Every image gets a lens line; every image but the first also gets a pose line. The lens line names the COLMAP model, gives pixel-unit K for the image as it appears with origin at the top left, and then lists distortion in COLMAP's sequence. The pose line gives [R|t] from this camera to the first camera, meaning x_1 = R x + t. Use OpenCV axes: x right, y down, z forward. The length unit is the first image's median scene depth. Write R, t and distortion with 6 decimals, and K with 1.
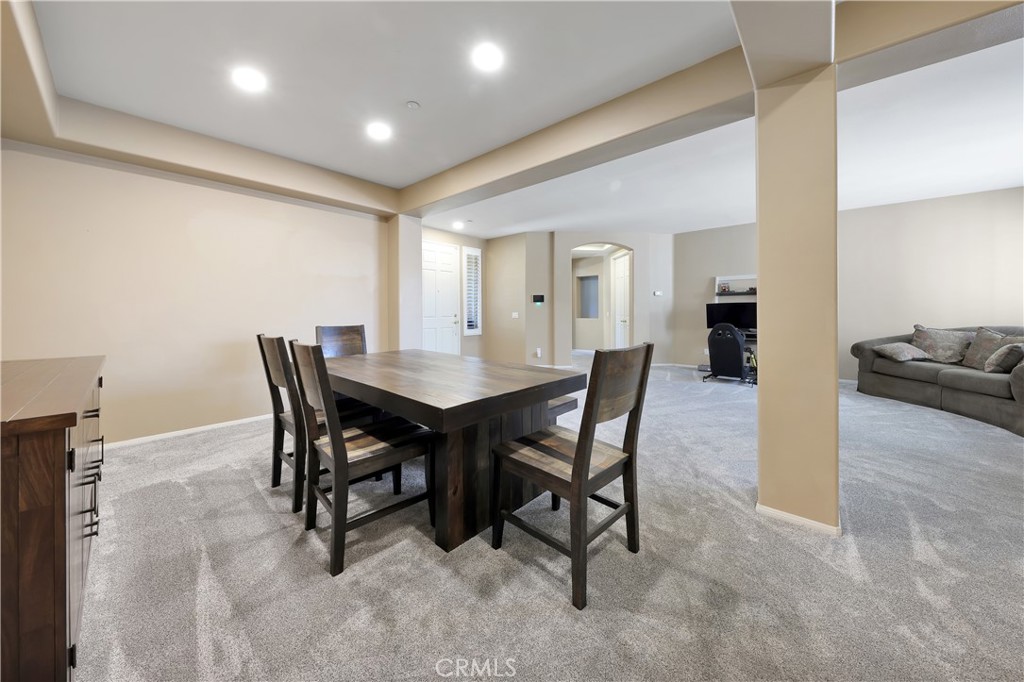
lens RADIAL K [[336.5, 0, 506.4], [0, 336.5, 308.5], [0, 0, 1]] dist [-0.007488, 0.000108]
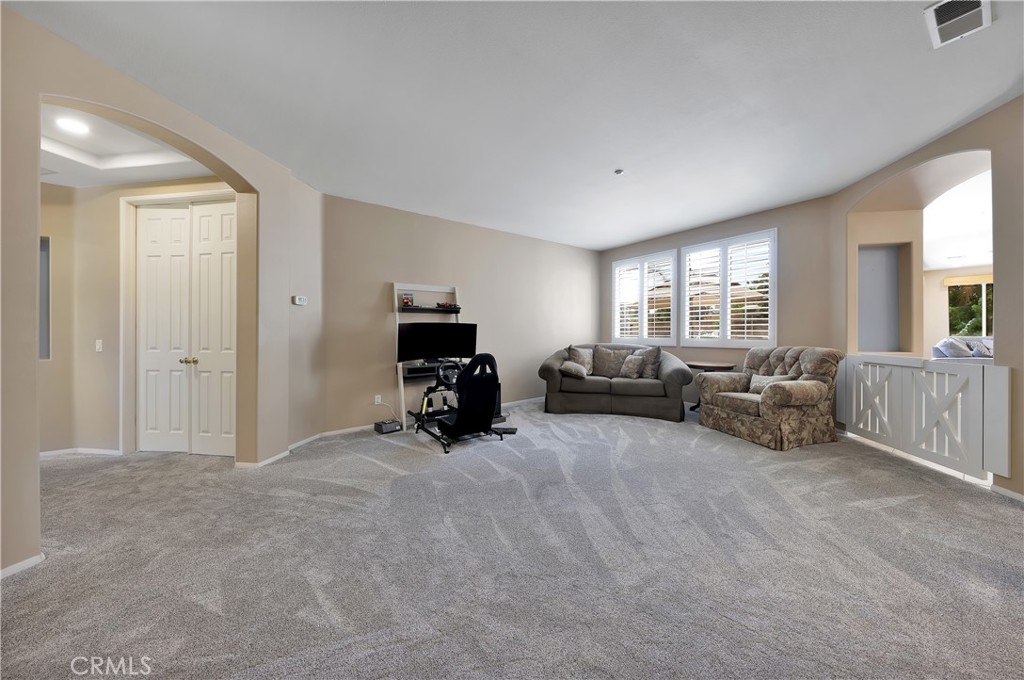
lens RADIAL K [[339.9, 0, 522.4], [0, 339.9, 331.1], [0, 0, 1]] dist [-0.000267, -0.000094]
pose [[0.177346, 0.003023, 0.984144, 0.023994], [-0.000177, 0.999995, -0.003040, 0.003958], [-0.984149, 0.000365, 0.177346, 0.952505]]
